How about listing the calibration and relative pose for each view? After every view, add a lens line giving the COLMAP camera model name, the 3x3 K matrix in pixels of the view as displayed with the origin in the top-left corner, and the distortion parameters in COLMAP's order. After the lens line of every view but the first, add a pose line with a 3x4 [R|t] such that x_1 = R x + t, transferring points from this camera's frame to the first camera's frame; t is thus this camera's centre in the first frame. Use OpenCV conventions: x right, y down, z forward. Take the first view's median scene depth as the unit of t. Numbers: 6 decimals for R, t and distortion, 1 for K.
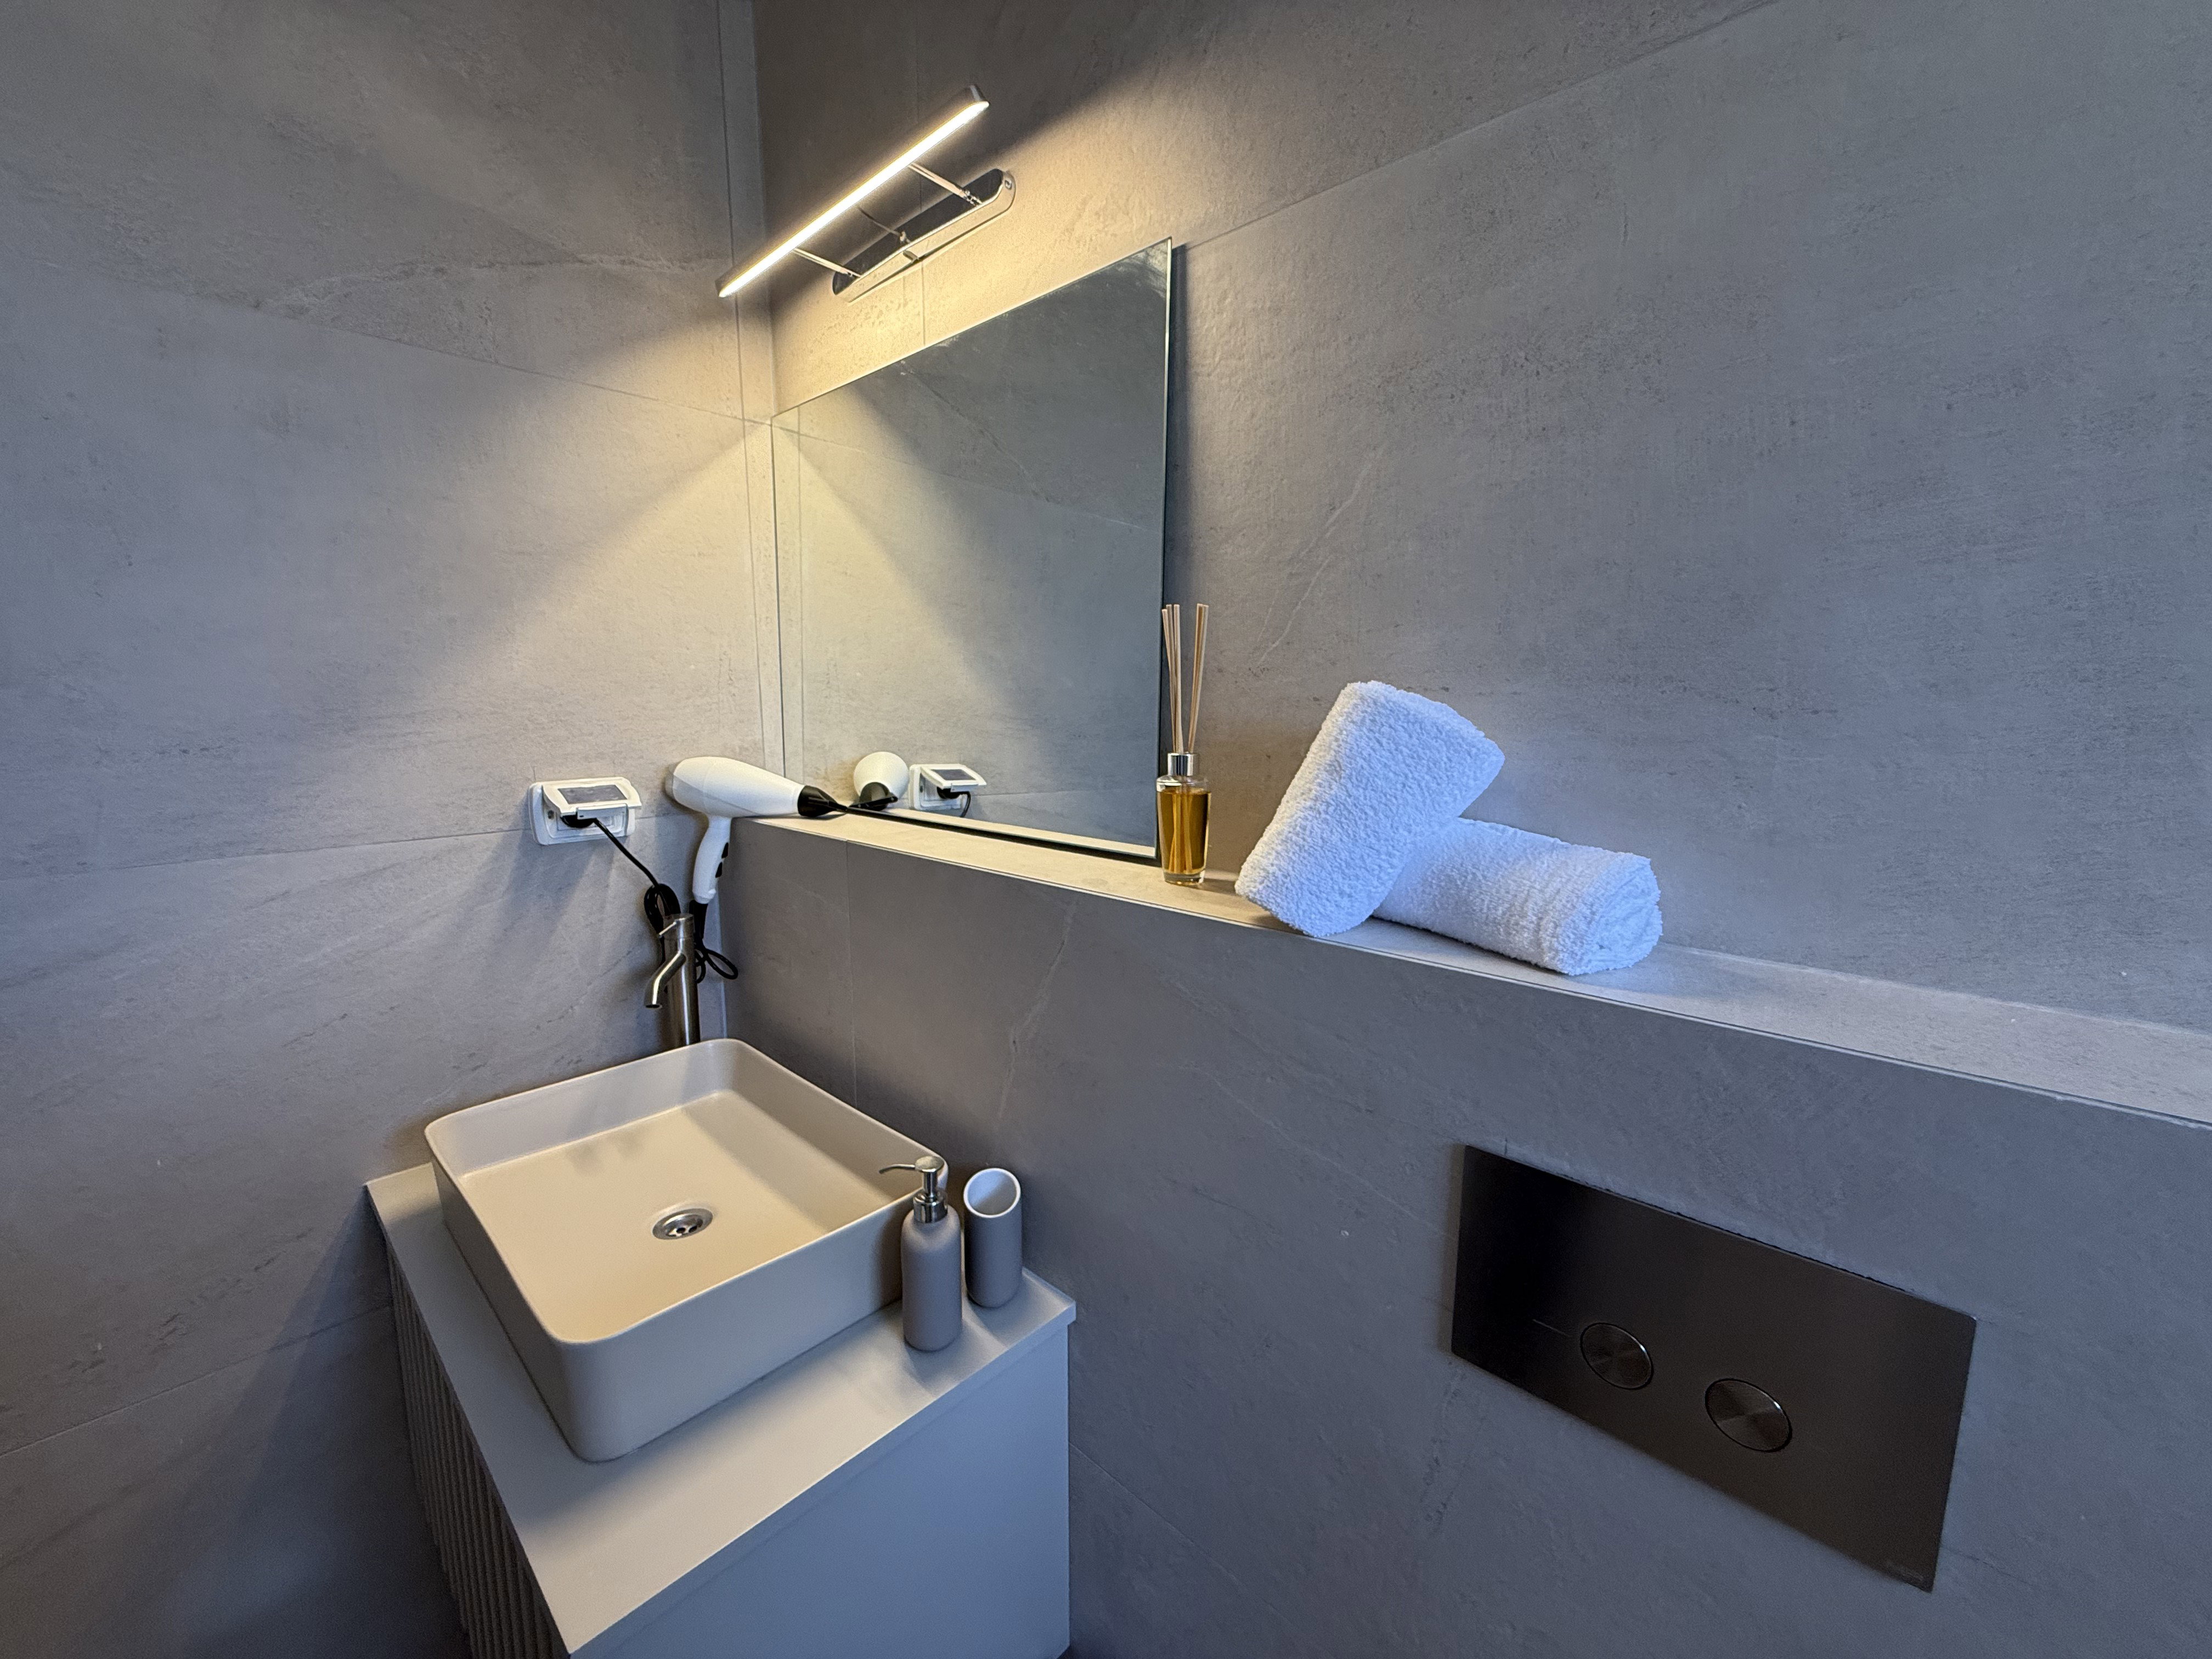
lens RADIAL K [[886.5, 0, 1100.2], [0, 886.5, 827.3], [0, 0, 1]] dist [0.001082, -0.000125]
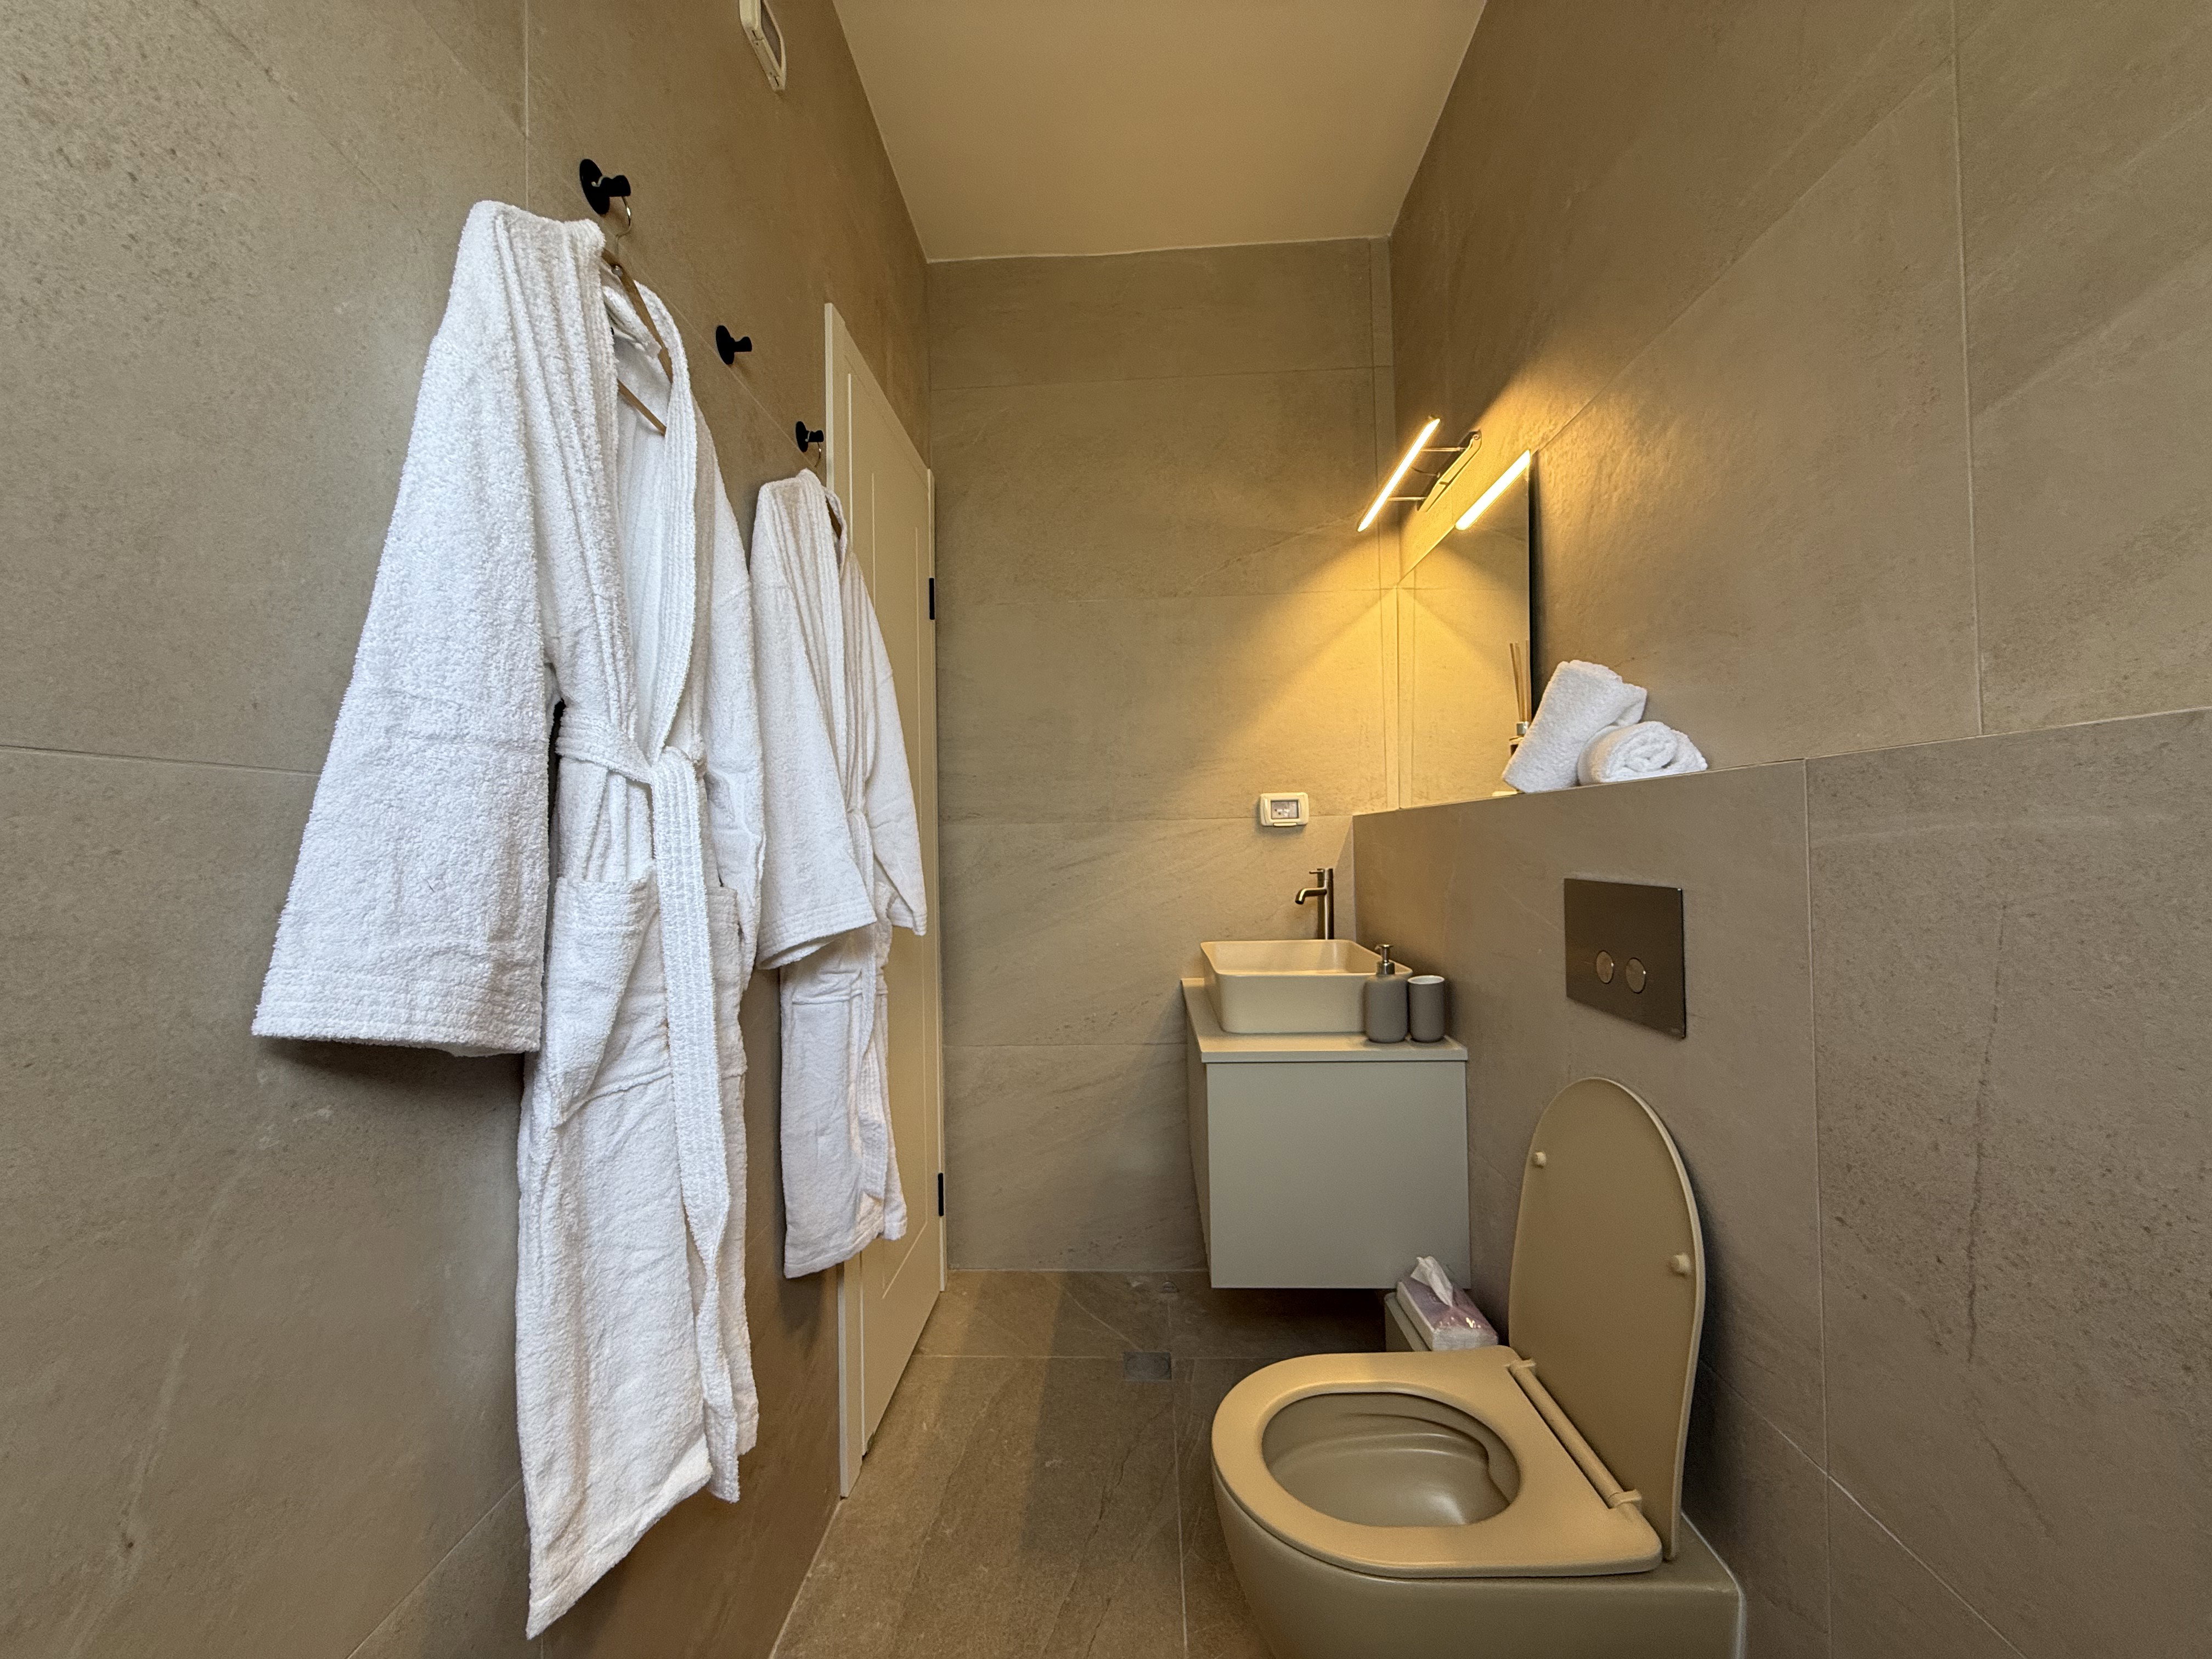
lens RADIAL K [[886.5, 0, 1107.7], [0, 886.5, 829.0], [0, 0, 1]] dist [0.001082, -0.000125]
pose [[0.657566, -0.029787, -0.752808, 0.650040], [-0.084403, 0.990015, -0.112897, 0.295035], [0.748654, 0.137777, 0.648487, -0.551755]]
